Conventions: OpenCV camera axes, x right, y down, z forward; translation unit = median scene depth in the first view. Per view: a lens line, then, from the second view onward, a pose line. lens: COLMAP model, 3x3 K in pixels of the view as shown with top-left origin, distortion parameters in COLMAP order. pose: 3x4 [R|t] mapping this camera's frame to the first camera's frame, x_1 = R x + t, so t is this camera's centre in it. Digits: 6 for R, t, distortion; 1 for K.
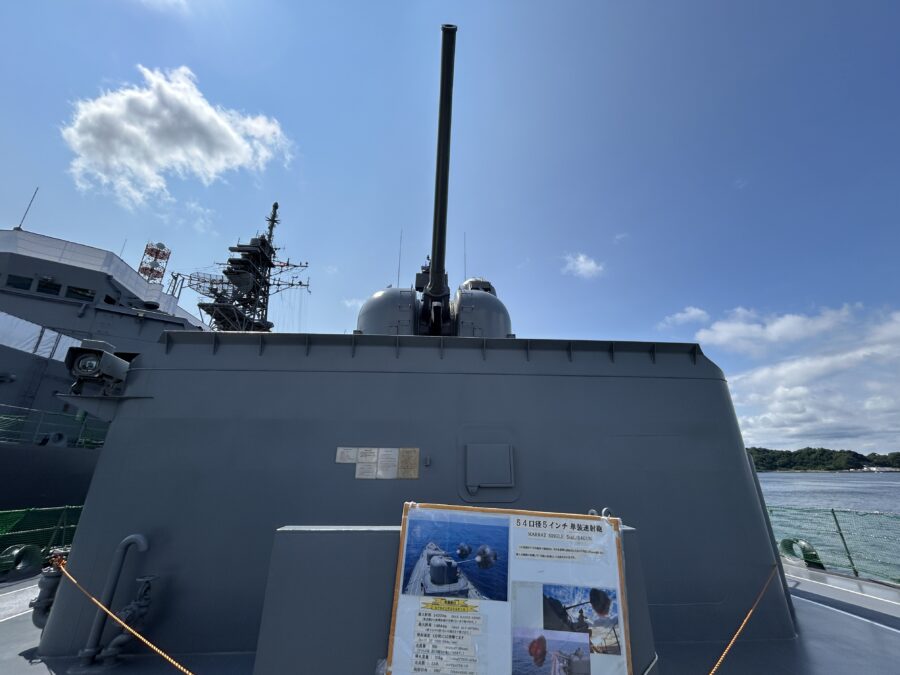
lens RADIAL K [[361.3, 0, 450.0], [0, 361.3, 337.5], [0, 0, 1]] dist [0.001901, 0.000227]
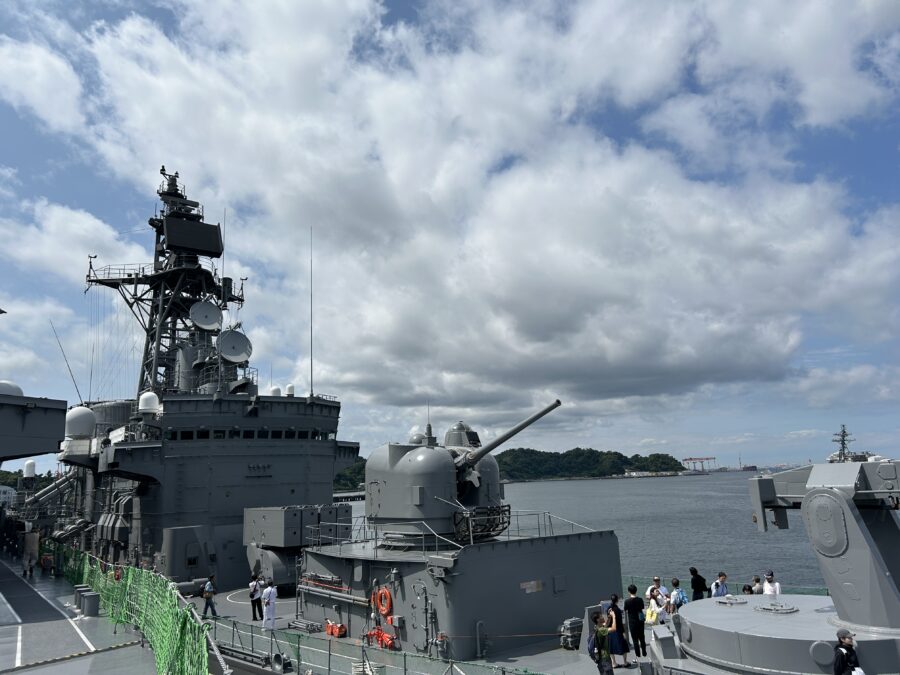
lens RADIAL K [[680.1, 0, 452.1], [0, 680.1, 332.8], [0, 0, 1]] dist [0.092678, -0.116095]
pose [[0.836386, 0.083823, 0.541693, -0.095899], [-0.151882, 0.984984, 0.082090, -0.049376], [-0.526678, -0.150933, 0.836558, -0.072256]]
